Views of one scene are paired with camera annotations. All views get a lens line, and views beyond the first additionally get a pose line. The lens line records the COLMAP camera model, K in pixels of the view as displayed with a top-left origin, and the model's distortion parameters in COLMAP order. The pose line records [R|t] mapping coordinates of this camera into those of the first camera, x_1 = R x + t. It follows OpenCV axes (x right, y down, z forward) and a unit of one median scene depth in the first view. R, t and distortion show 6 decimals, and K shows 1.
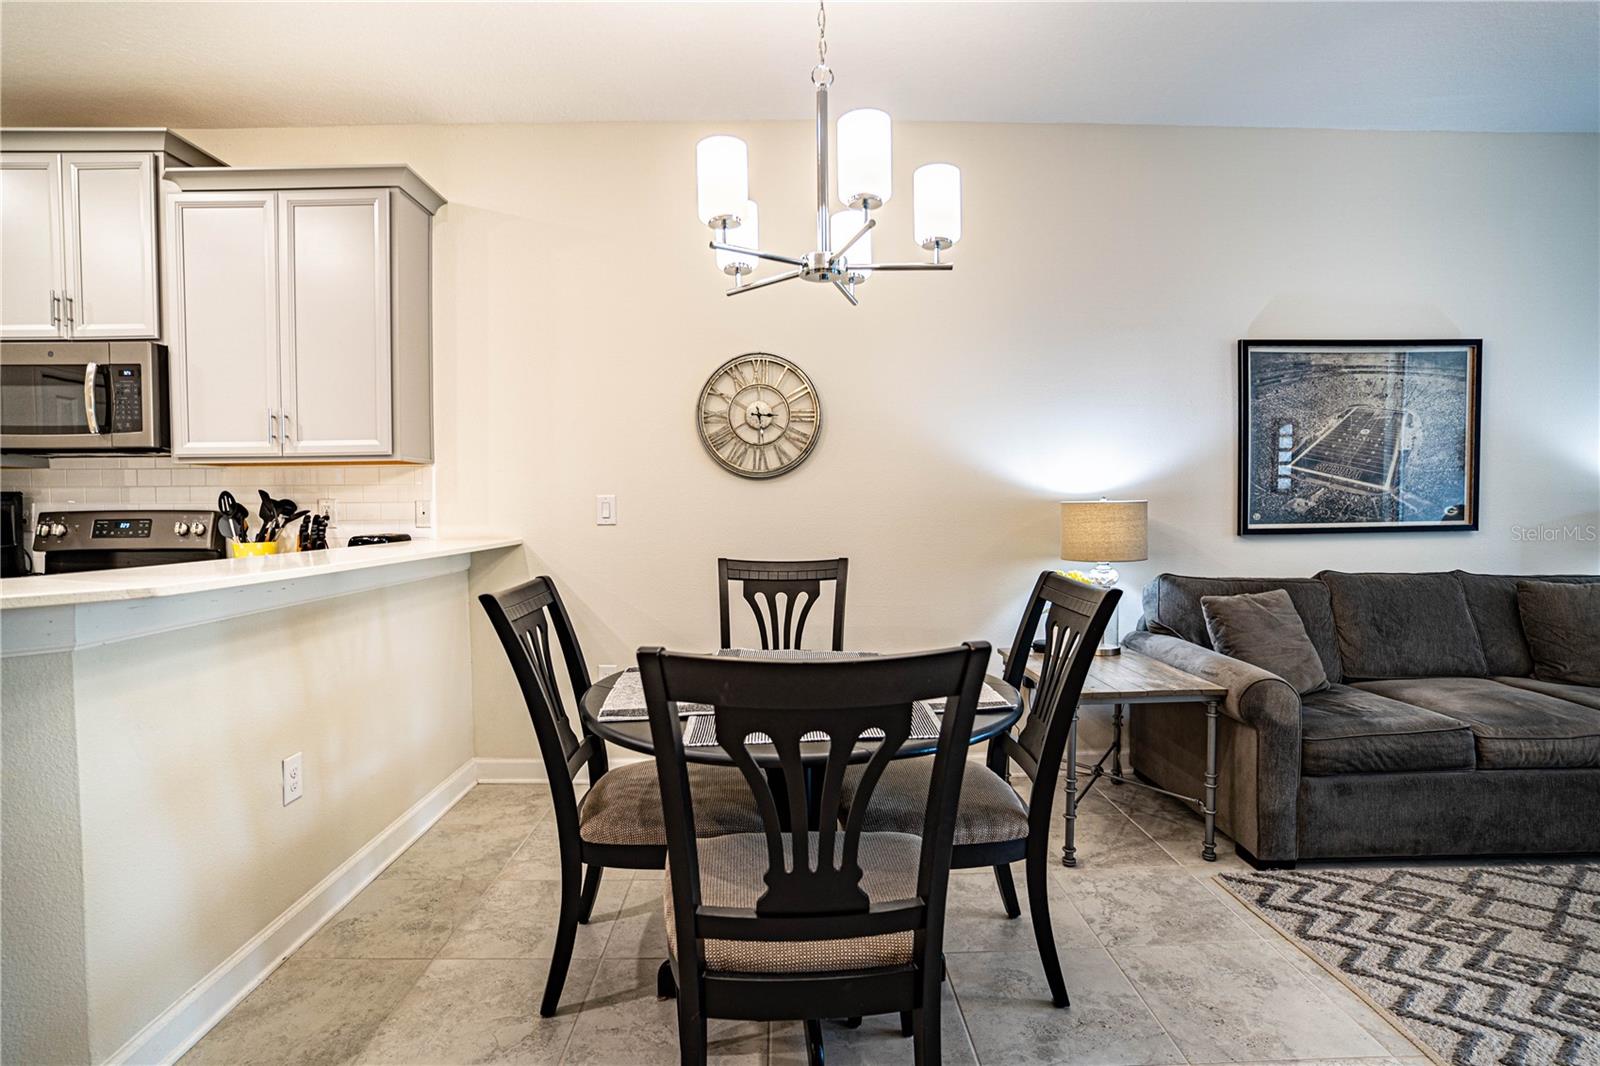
lens RADIAL K [[788.0, 0, 794.3], [0, 788.0, 530.1], [0, 0, 1]] dist [-0.072736, 0.030132]
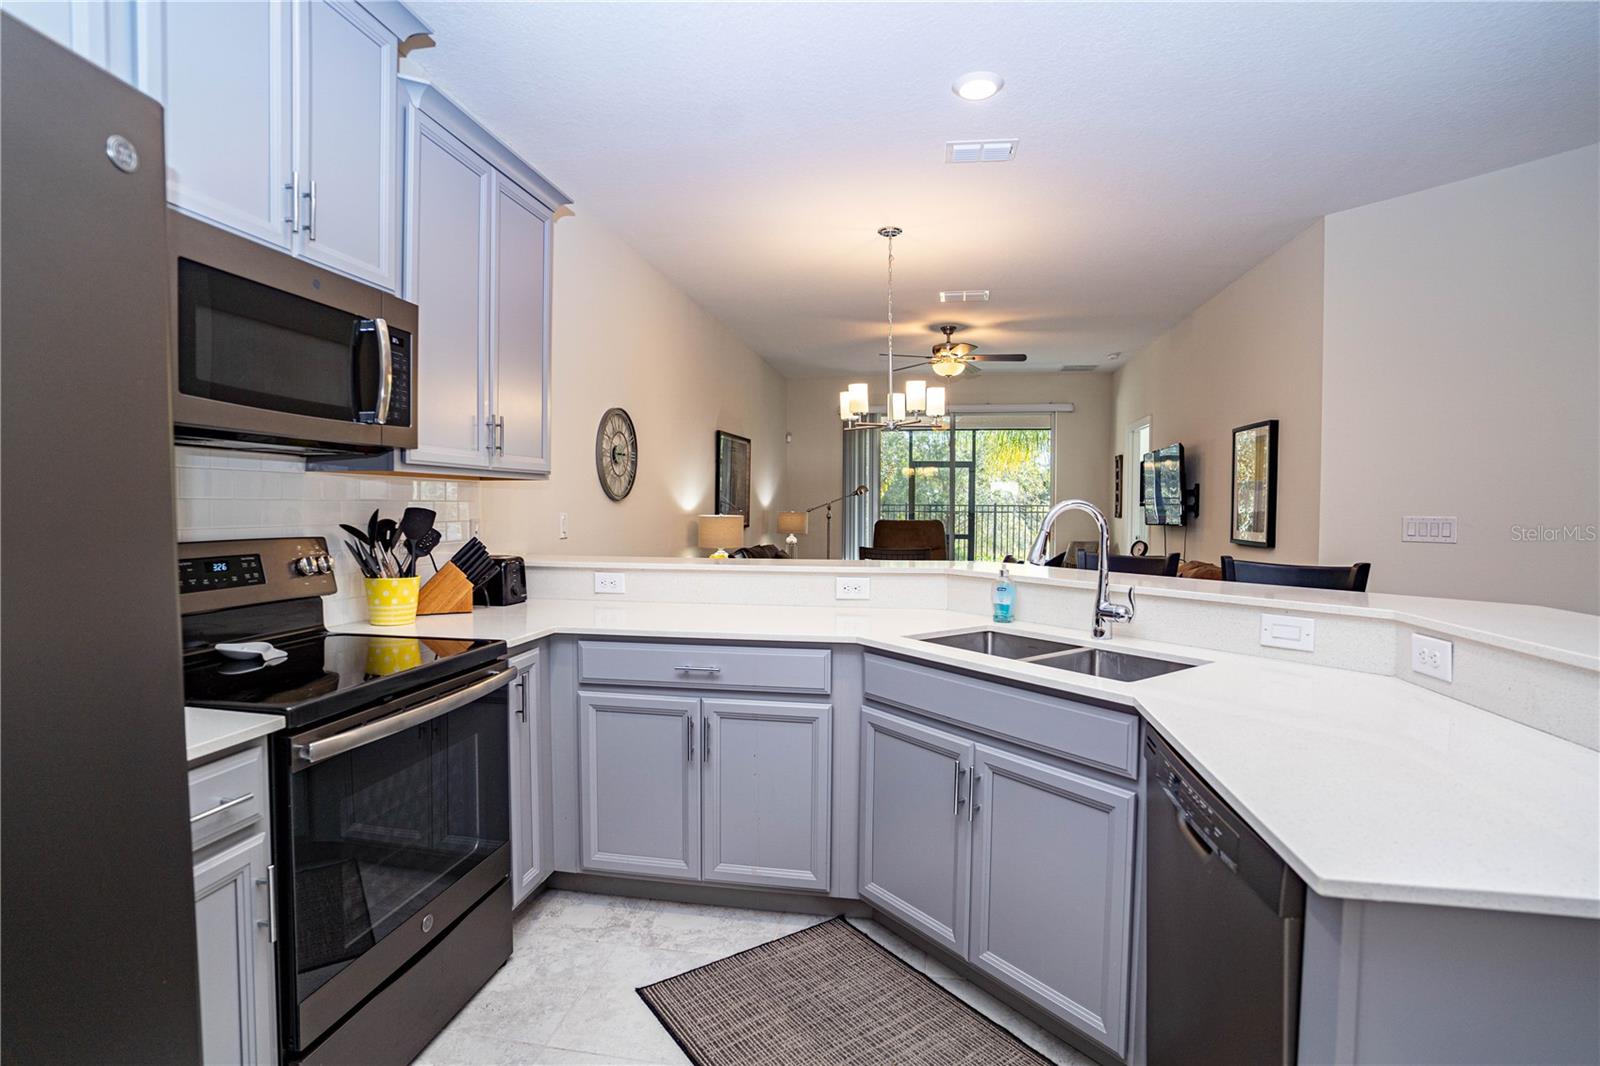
lens RADIAL K [[786.1, 0, 800.0], [0, 786.1, 533.0], [0, 0, 1]] dist [-0.082866, 0.037636]
pose [[0.184688, -0.028958, 0.982370, -1.392963], [0.025059, 0.999380, 0.024749, -0.036115], [-0.982478, 0.020046, 0.185299, 0.468748]]
